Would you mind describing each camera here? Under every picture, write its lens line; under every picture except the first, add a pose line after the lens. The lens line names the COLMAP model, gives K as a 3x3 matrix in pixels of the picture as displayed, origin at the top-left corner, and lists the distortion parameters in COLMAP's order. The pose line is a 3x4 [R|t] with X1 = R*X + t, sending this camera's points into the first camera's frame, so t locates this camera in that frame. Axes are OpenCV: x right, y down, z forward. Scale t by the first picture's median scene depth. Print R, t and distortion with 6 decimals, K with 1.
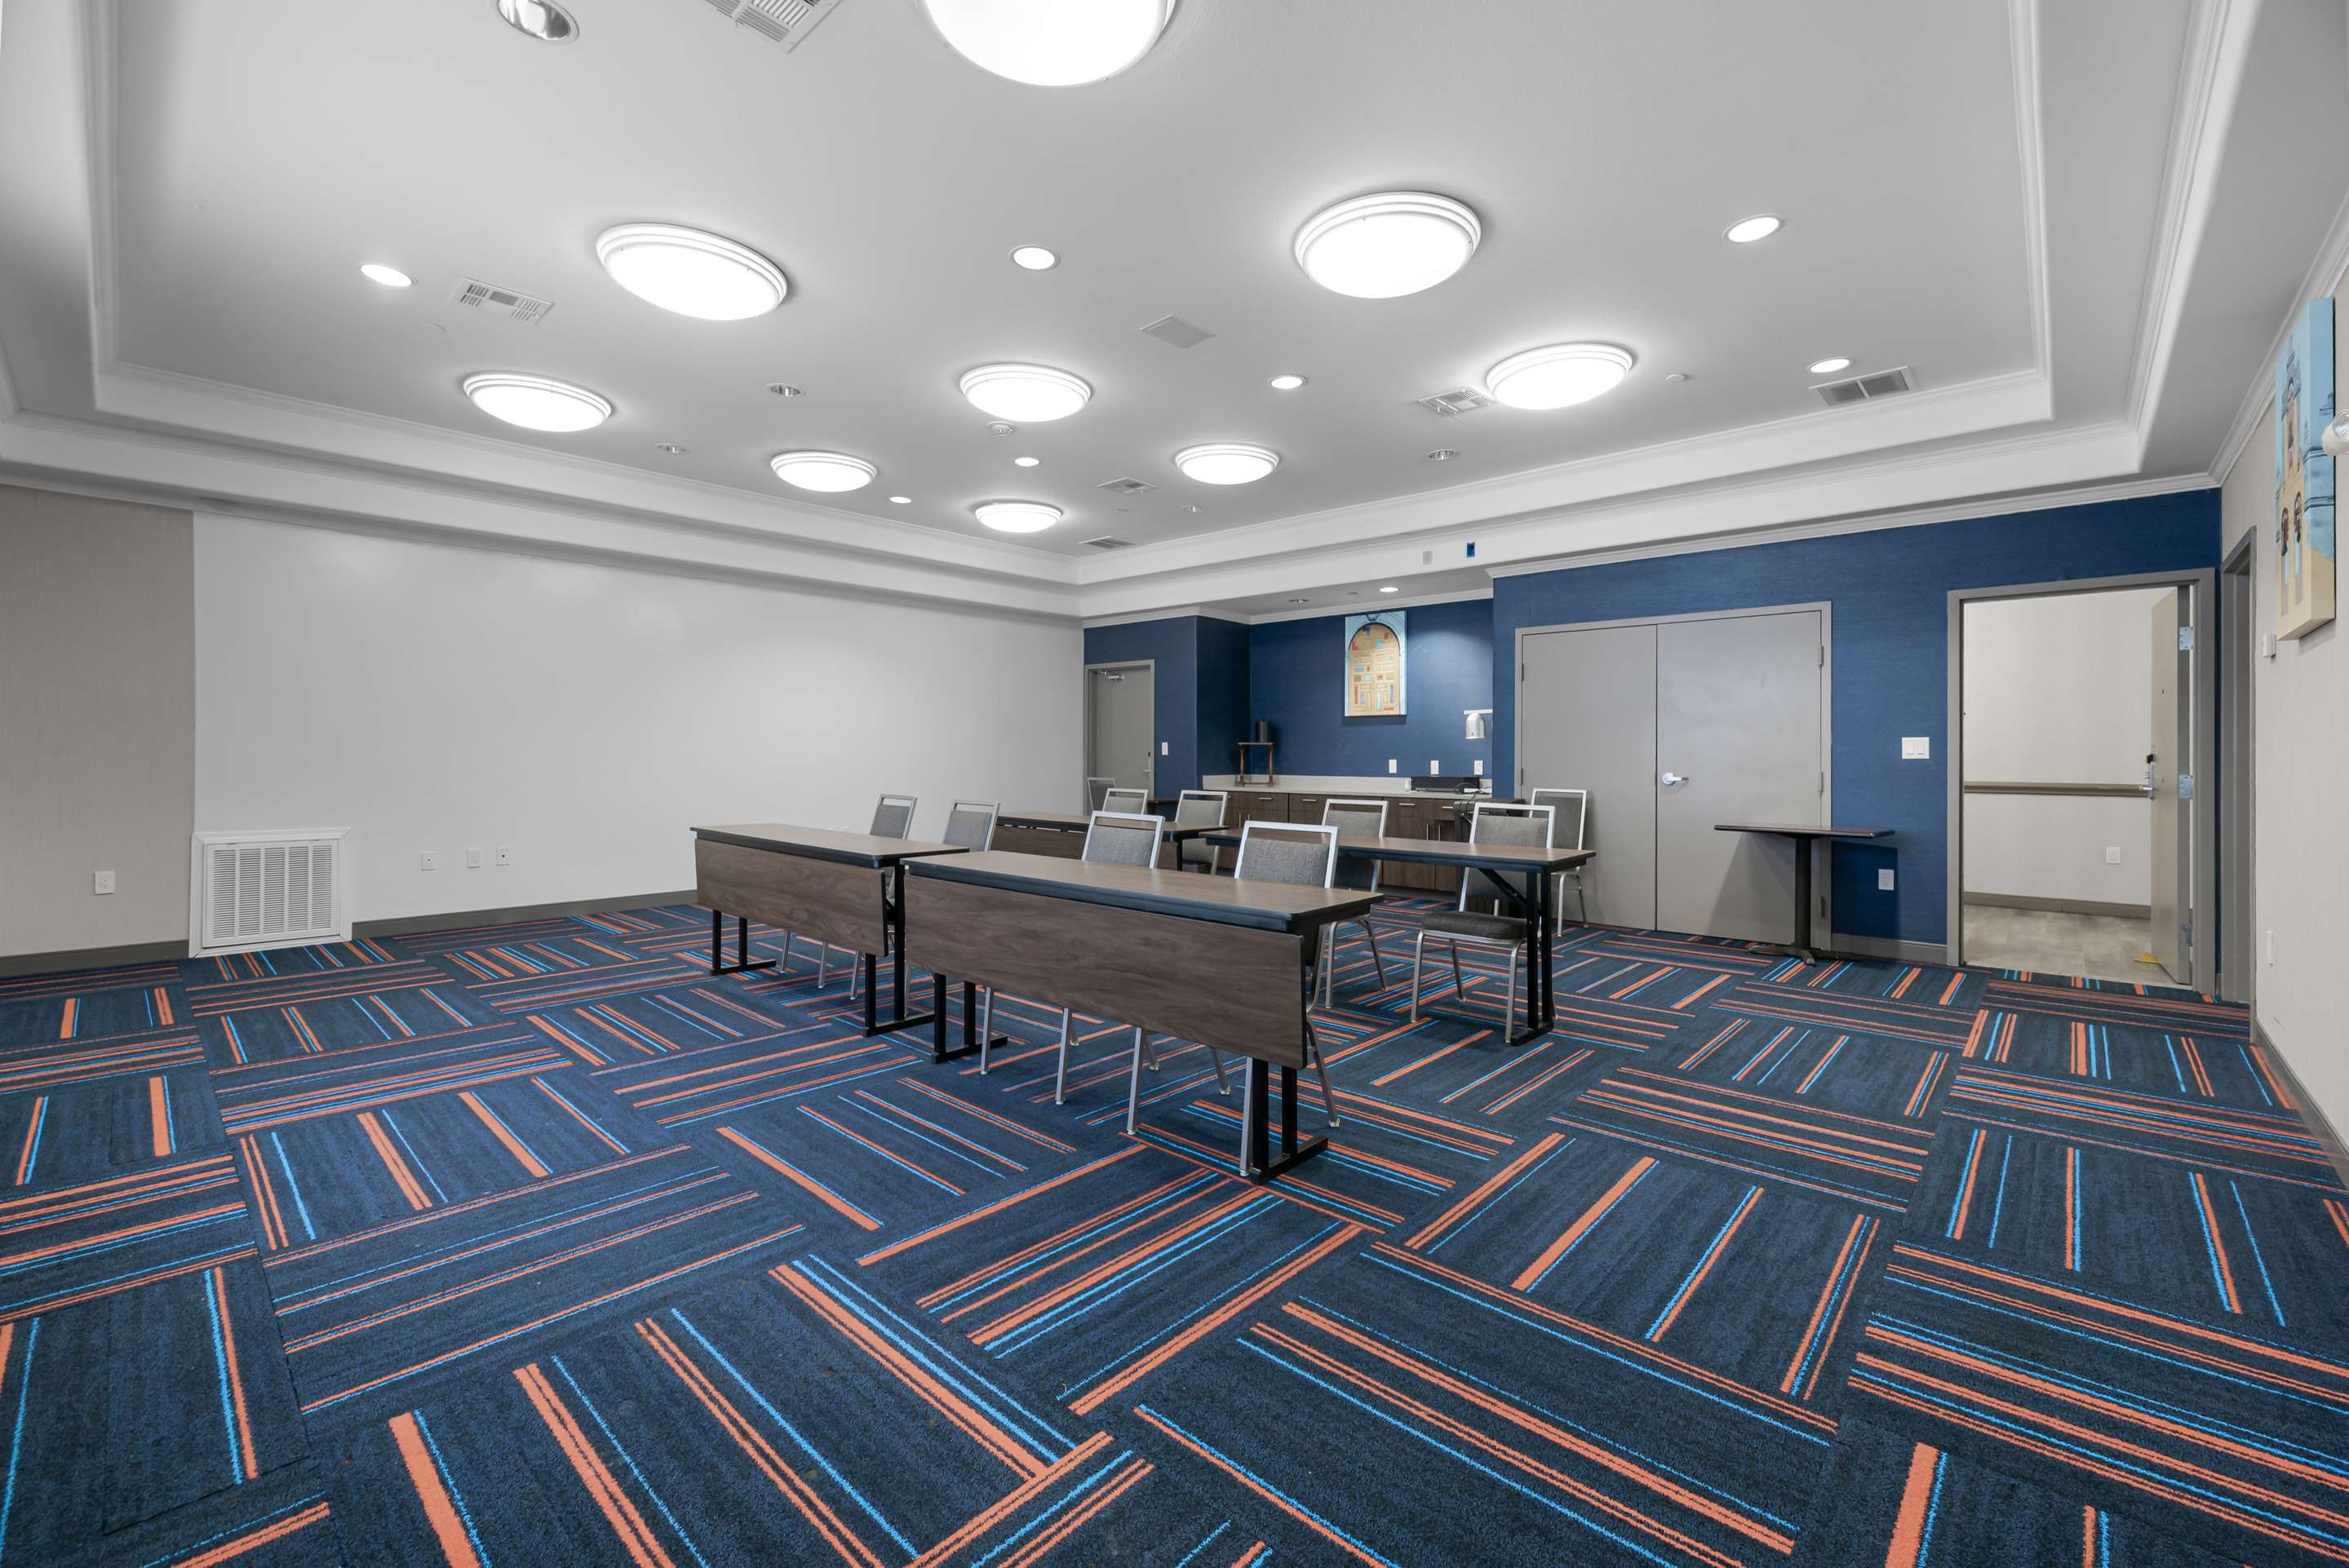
lens RADIAL K [[968.0, 0, 1170.0], [0, 968.0, 741.6], [0, 0, 1]] dist [-0.003497, 0.000066]
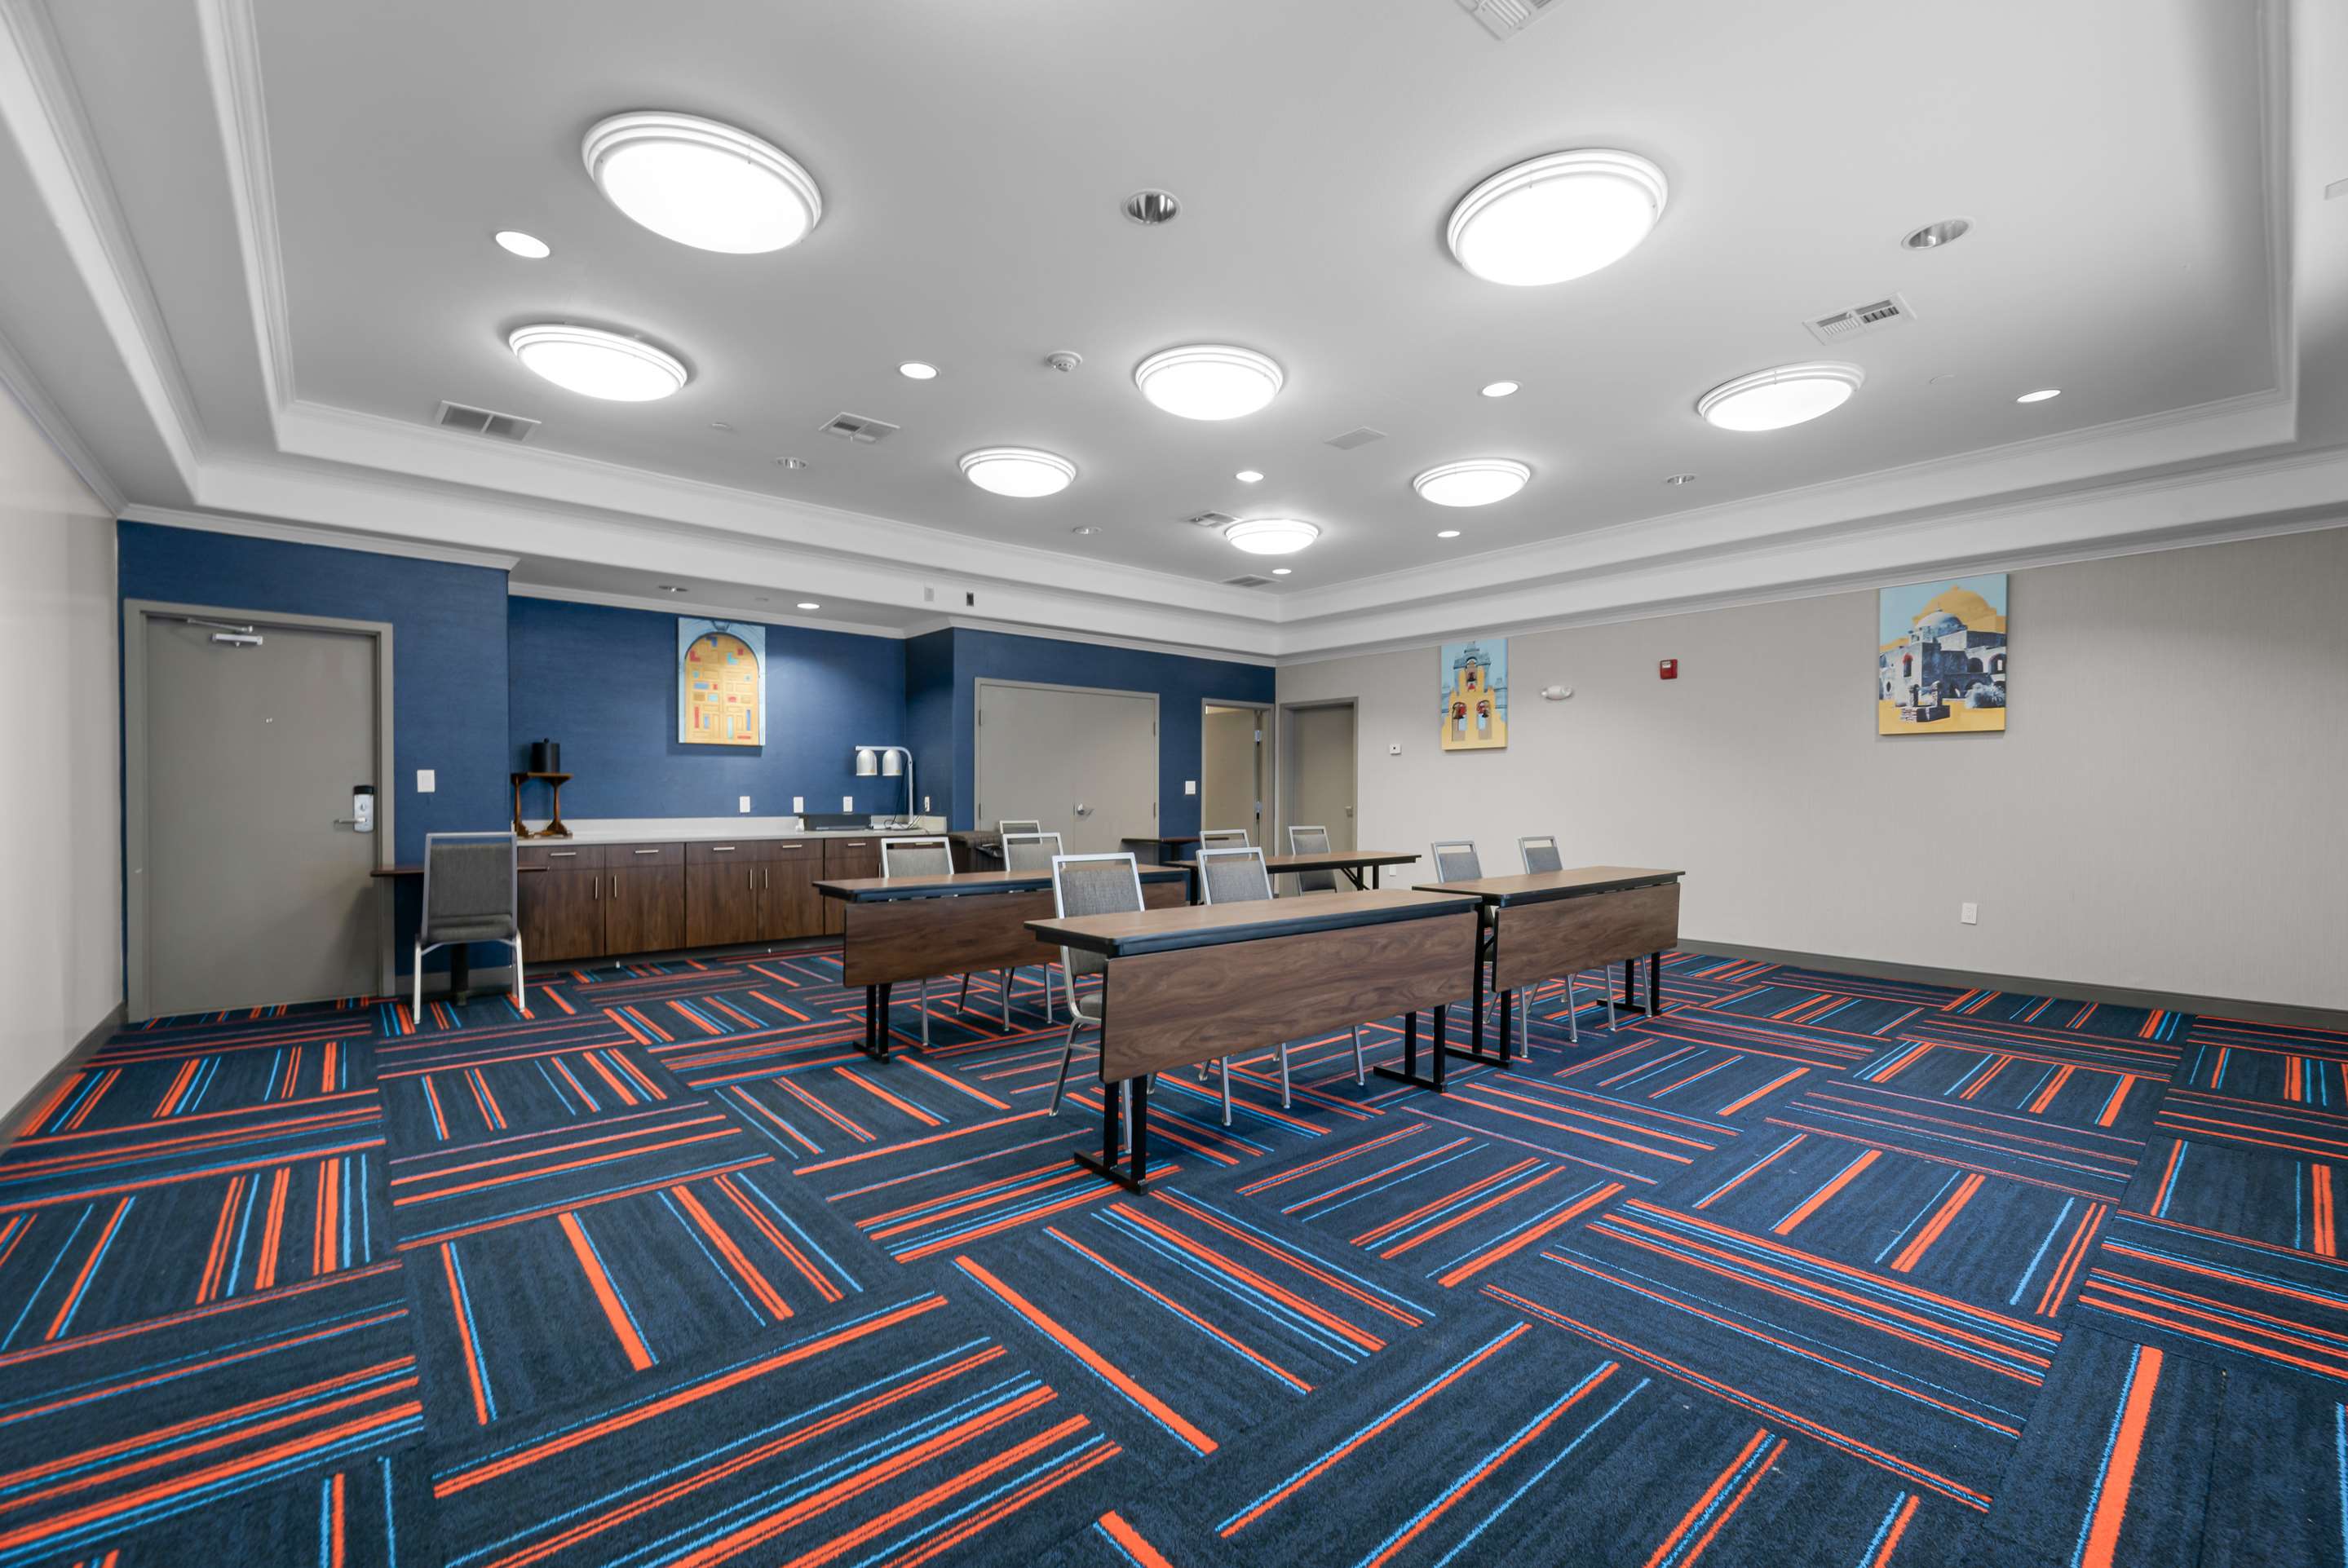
lens RADIAL K [[967.5, 0, 1169.6], [0, 967.5, 797.5], [0, 0, 1]] dist [-0.003497, 0.000066]
pose [[0.118538, -0.011393, 0.992884, -1.392813], [-0.016431, 0.999775, 0.013434, 0.005028], [-0.992814, -0.017906, 0.118324, 1.248065]]
